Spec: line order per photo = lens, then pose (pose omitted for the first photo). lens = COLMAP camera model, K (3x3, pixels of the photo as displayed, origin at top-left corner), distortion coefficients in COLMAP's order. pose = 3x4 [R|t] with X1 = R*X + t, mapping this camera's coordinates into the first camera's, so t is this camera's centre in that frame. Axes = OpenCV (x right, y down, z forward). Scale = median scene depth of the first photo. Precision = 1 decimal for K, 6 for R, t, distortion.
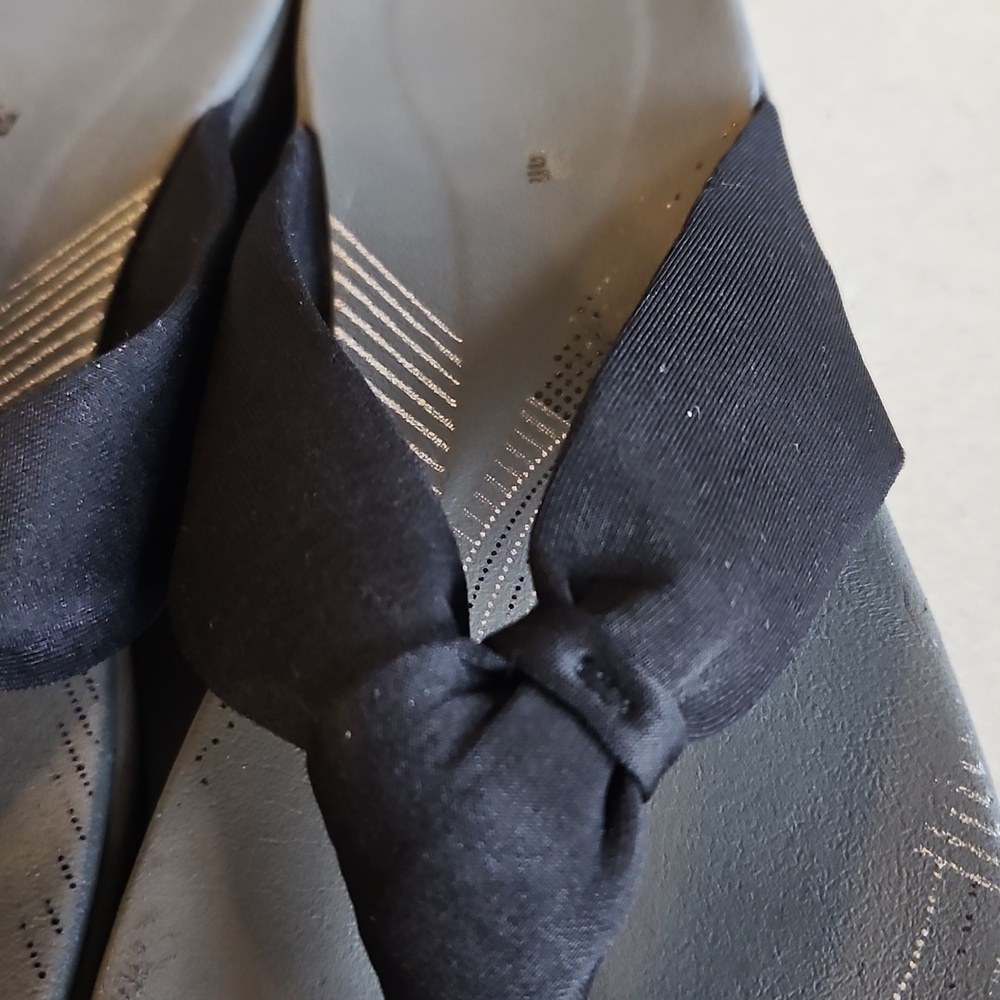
lens RADIAL K [[1335.7, 0, 500.0], [0, 1335.7, 500.0], [0, 0, 1]] dist [0.014033, -0.022001]
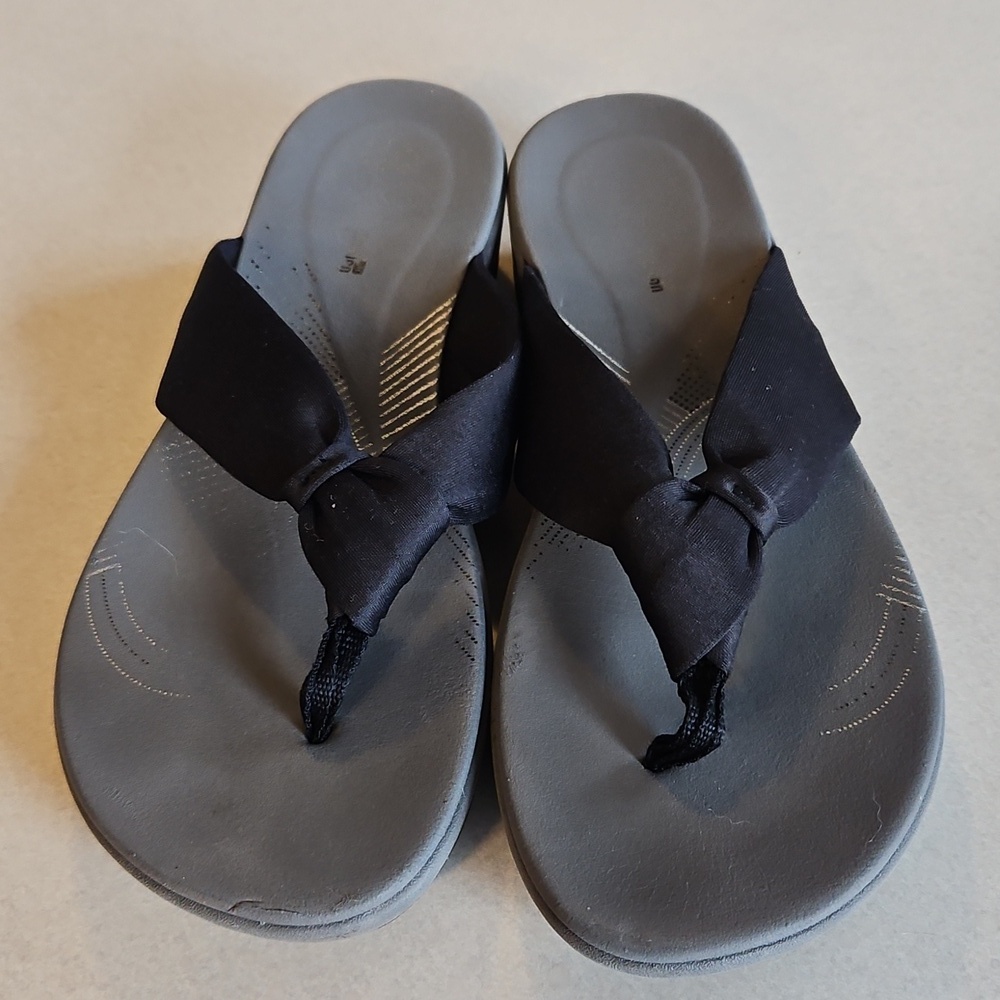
lens RADIAL K [[1180.9, 0, 500.0], [0, 1180.9, 500.0], [0, 0, 1]] dist [0.013764, -0.050532]
pose [[0.999476, -0.025701, 0.019691, -0.297021], [0.027065, 0.997005, -0.072444, 0.215579], [-0.017770, 0.072939, 0.997178, -0.807473]]
